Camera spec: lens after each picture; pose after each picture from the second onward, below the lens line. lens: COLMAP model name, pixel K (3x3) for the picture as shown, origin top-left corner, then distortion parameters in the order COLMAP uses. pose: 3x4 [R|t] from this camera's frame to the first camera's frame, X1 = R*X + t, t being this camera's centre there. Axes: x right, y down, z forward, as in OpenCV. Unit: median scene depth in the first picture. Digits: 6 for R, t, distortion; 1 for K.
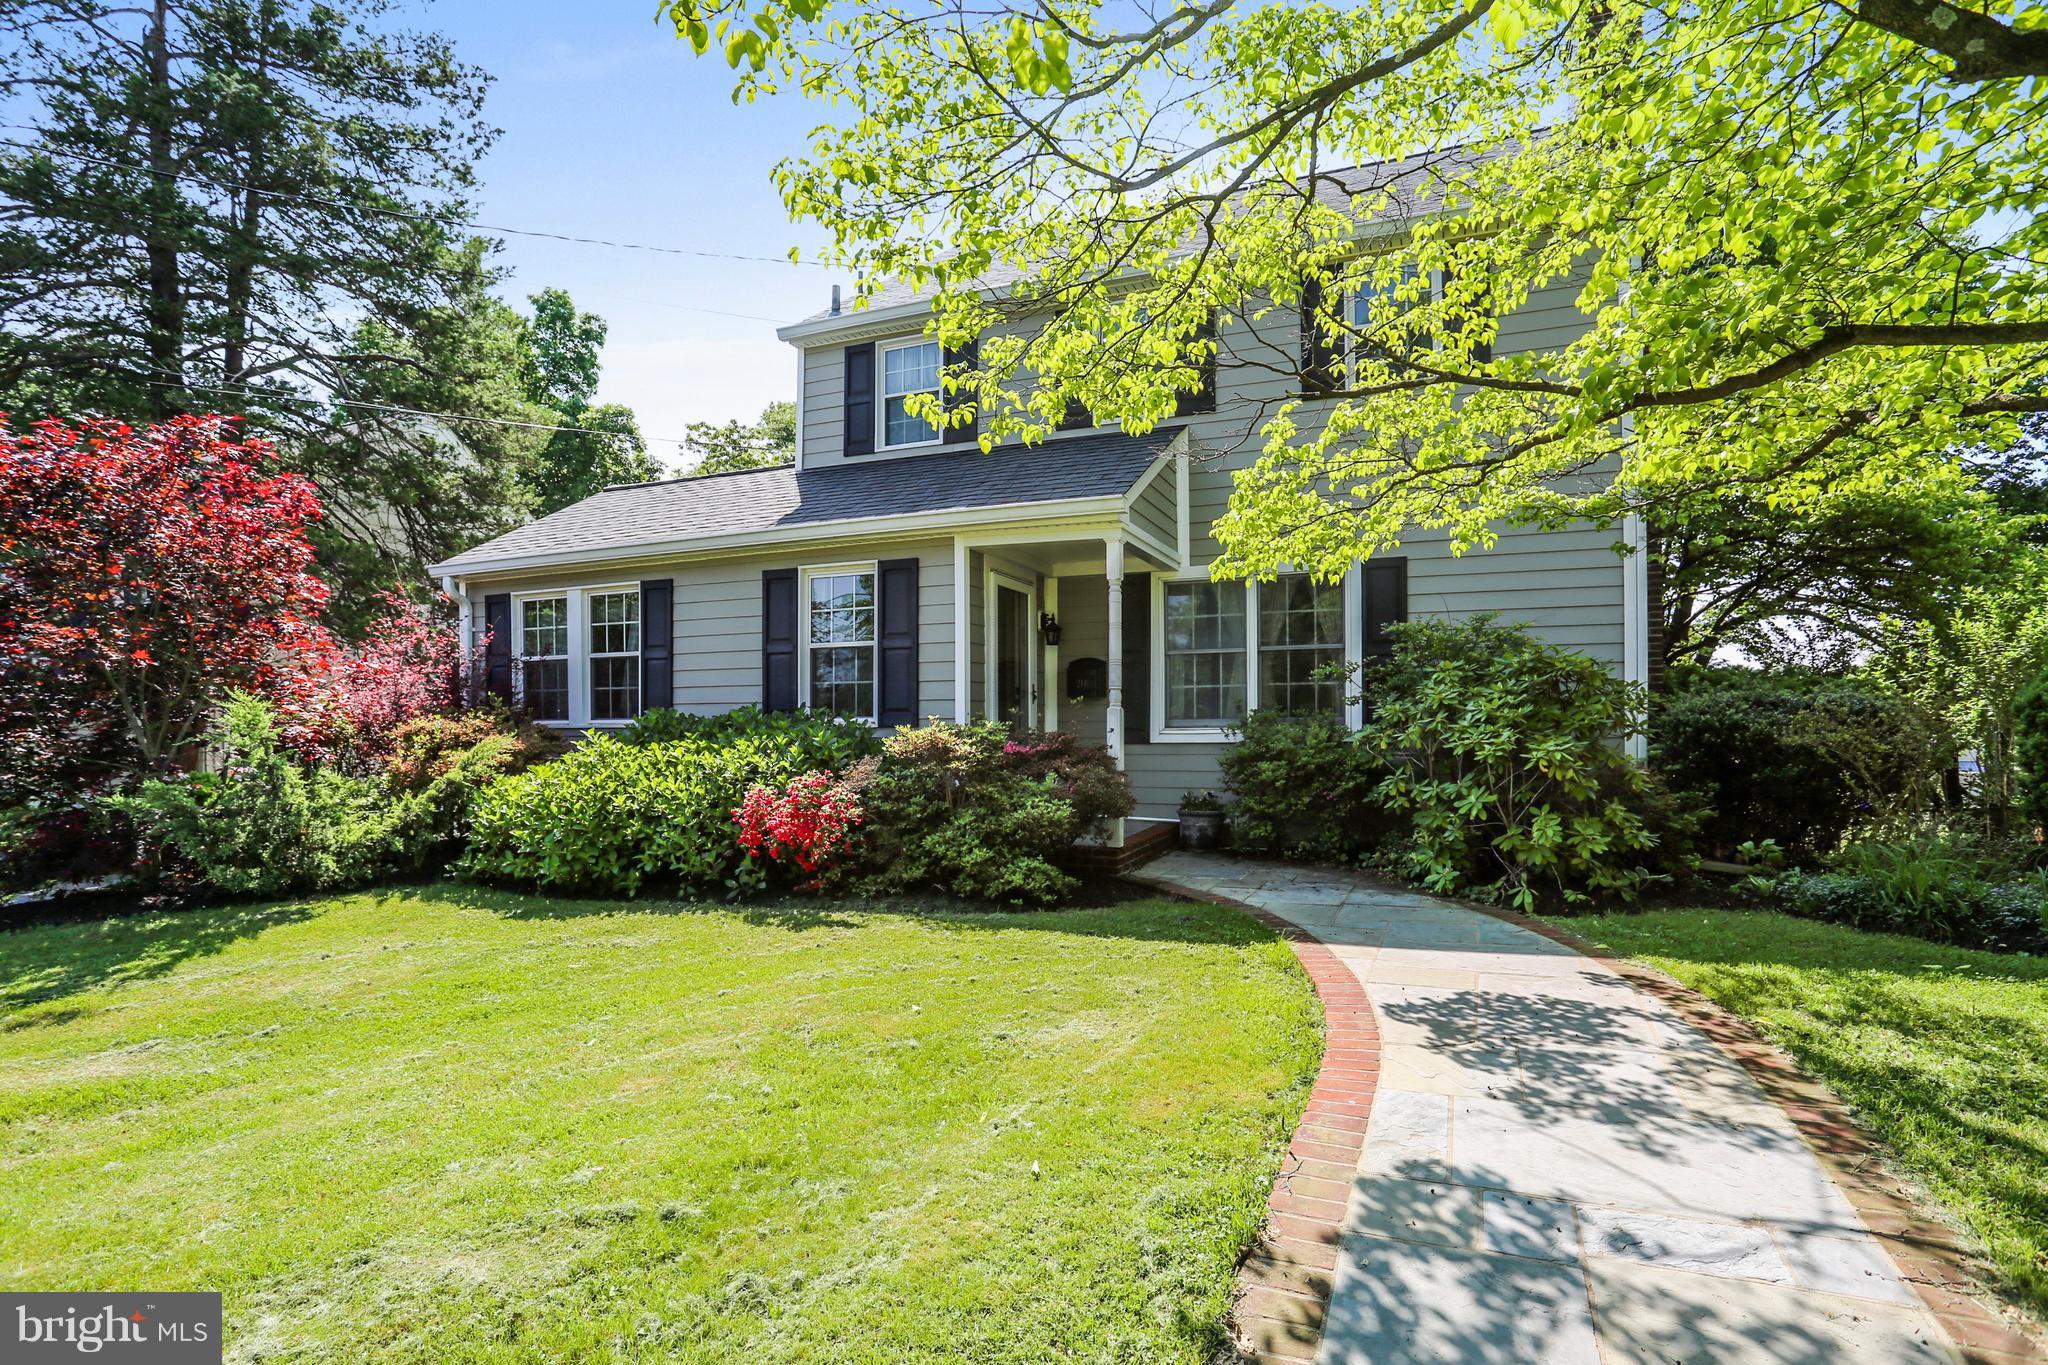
lens RADIAL K [[1051.9, 0, 1025.4], [0, 1051.9, 715.1], [0, 0, 1]] dist [-0.020979, -0.000090]
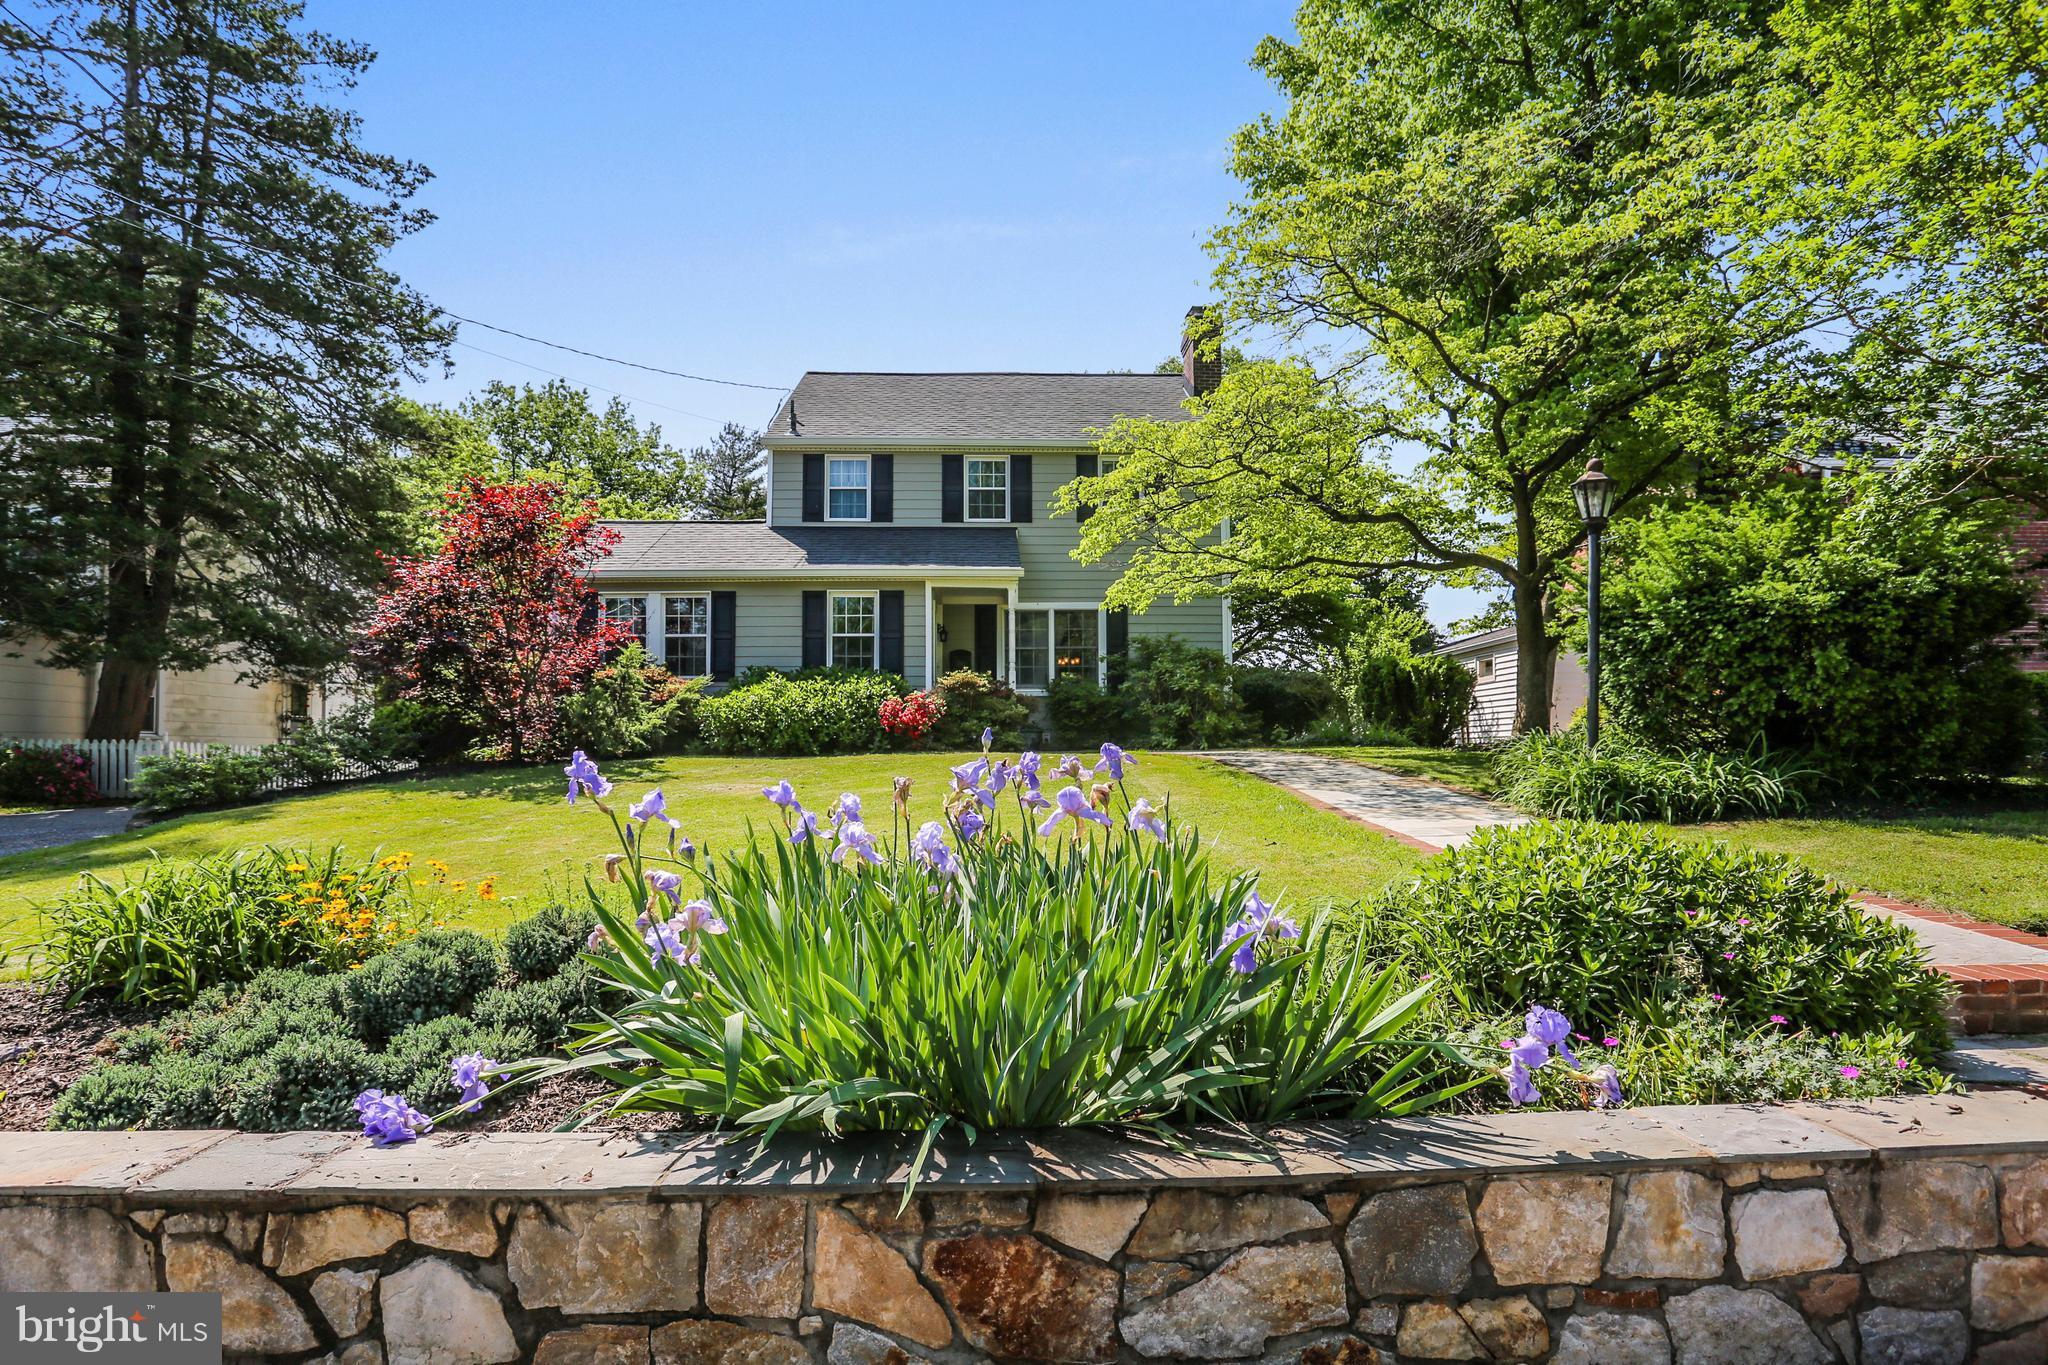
lens RADIAL K [[970.0, 0, 1015.1], [0, 970.0, 719.3], [0, 0, 1]] dist [-0.001089, -0.000031]
pose [[0.924861, 0.016082, 0.379966, -0.533508], [-0.012790, 0.999856, -0.011188, 0.091402], [-0.380091, 0.005487, 0.924933, -0.637447]]
